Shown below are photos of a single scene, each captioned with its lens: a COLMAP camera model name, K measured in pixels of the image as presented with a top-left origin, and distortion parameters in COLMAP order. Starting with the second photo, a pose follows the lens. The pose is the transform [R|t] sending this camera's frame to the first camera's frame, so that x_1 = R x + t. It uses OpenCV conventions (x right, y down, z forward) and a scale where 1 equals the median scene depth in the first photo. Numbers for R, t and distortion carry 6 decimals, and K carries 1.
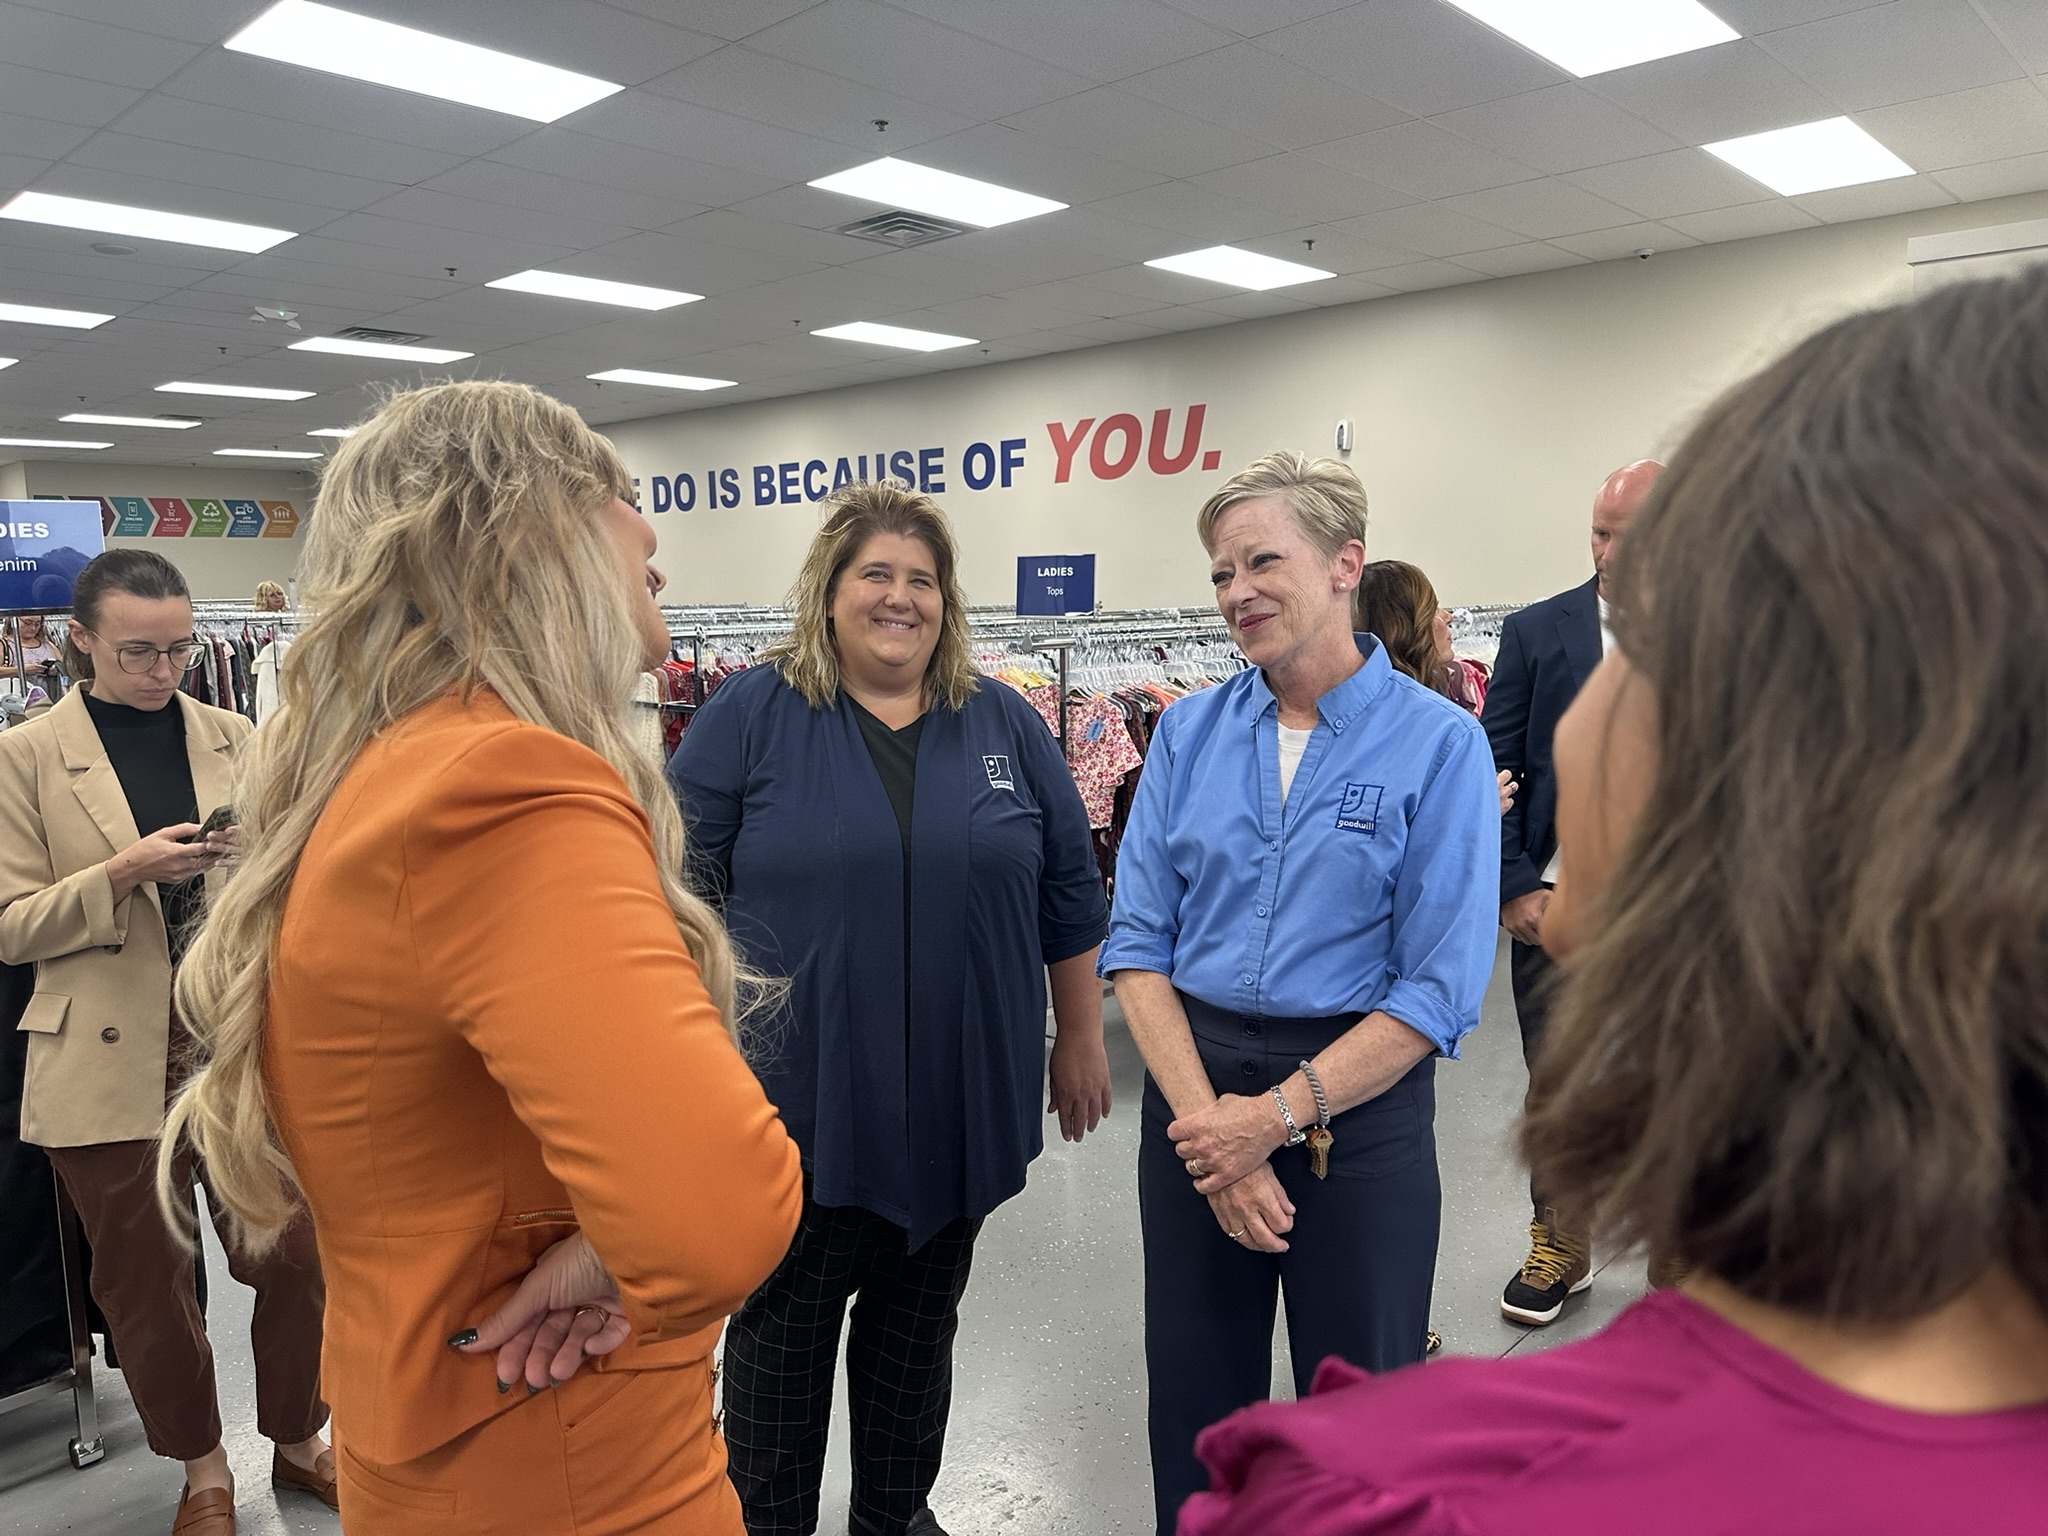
lens RADIAL K [[1451.5, 0, 1022.6], [0, 1451.5, 771.0], [0, 0, 1]] dist [0.068086, -0.086770]
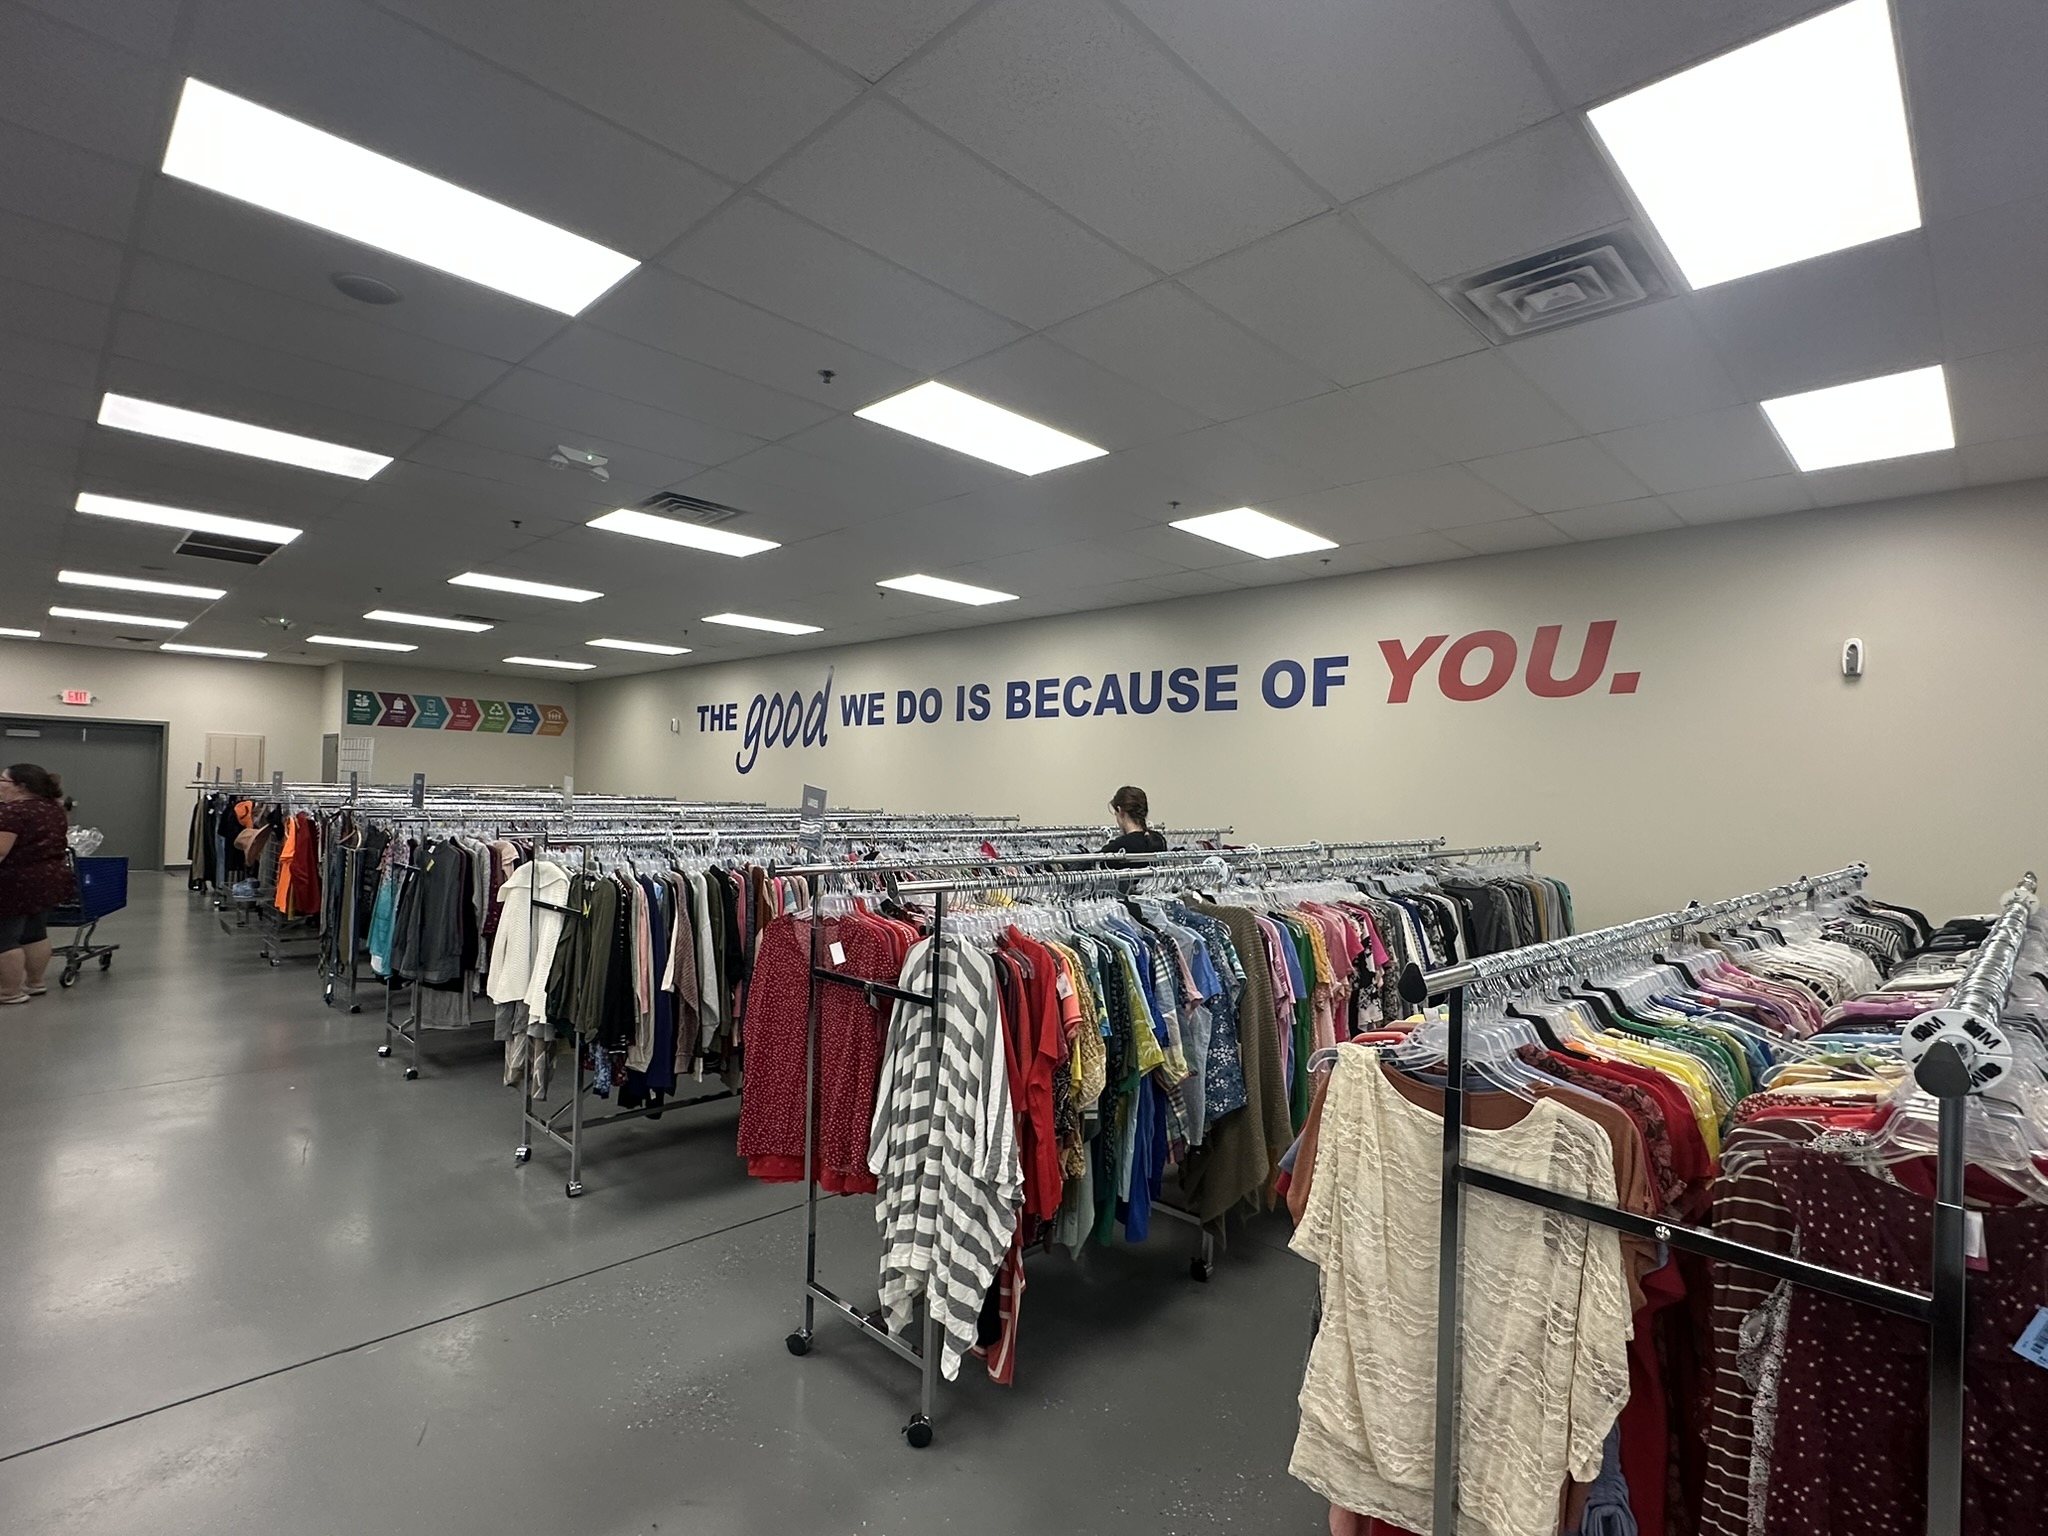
lens RADIAL K [[910.8, 0, 993.1], [0, 910.8, 768.9], [0, 0, 1]] dist [-0.012581, 0.000375]
pose [[0.999104, 0.041759, -0.006940, -0.205138], [-0.042325, 0.988294, -0.146573, -0.057080], [0.000738, 0.146735, 0.989176, 0.401920]]
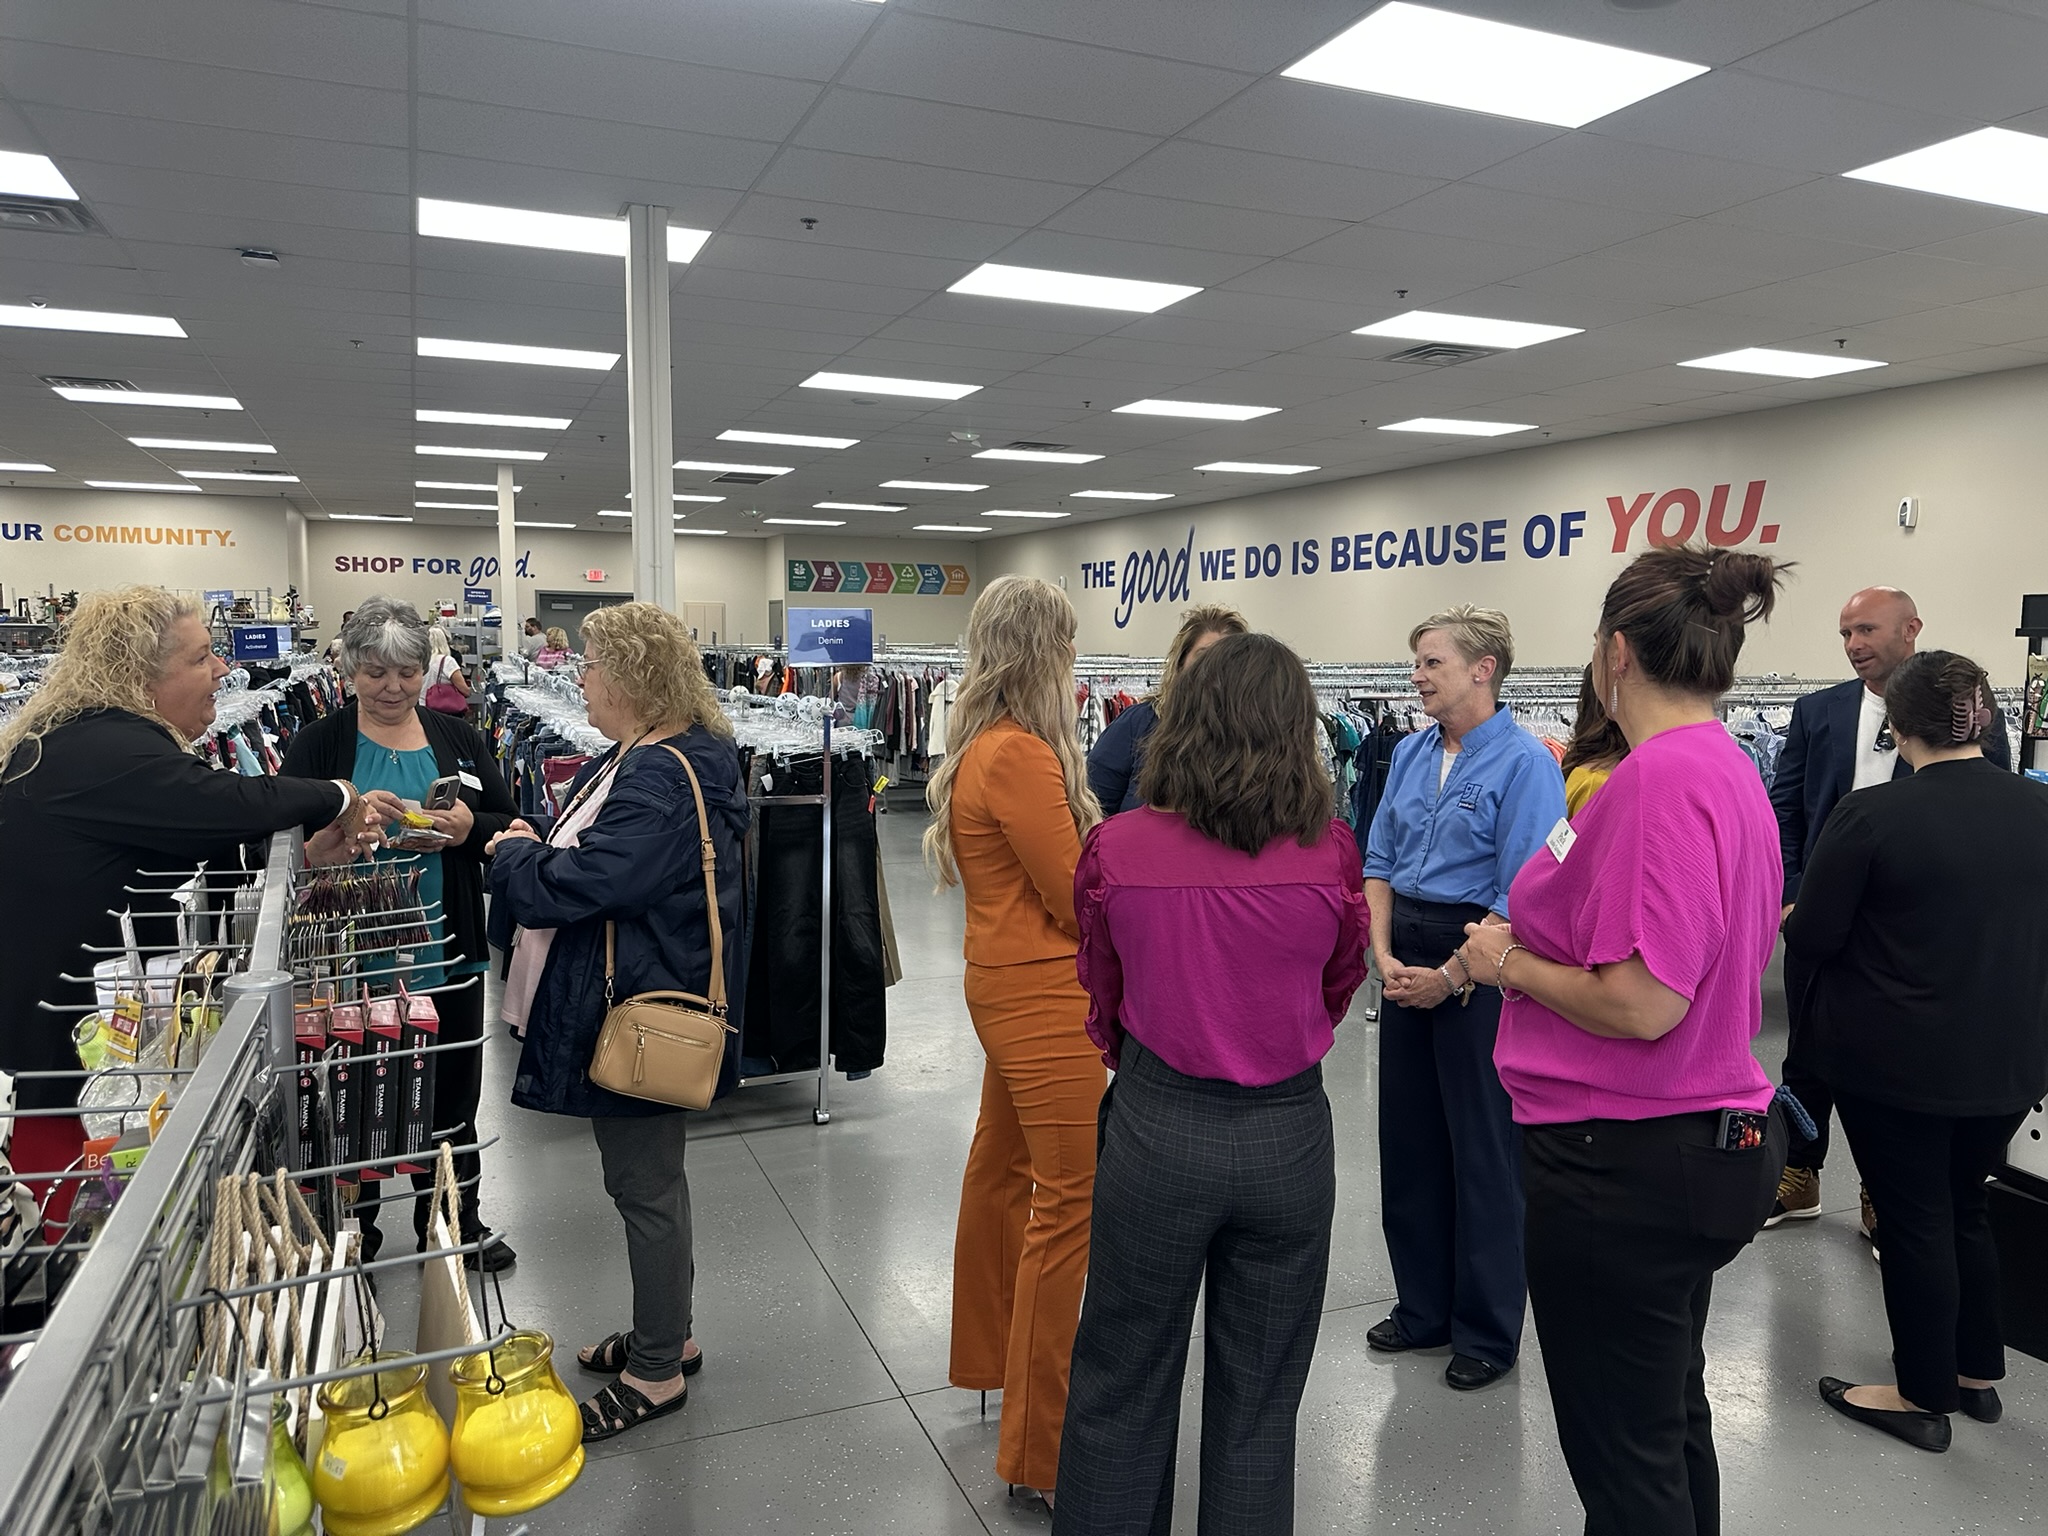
lens RADIAL K [[1451.5, 0, 1008.5], [0, 1451.5, 733.8], [0, 0, 1]] dist [0.068086, -0.086770]
pose [[0.910776, 0.049711, -0.409897, 0.061372], [-0.073537, 0.996384, -0.042559, 0.009202], [0.406299, 0.068904, 0.911139, -0.125693]]
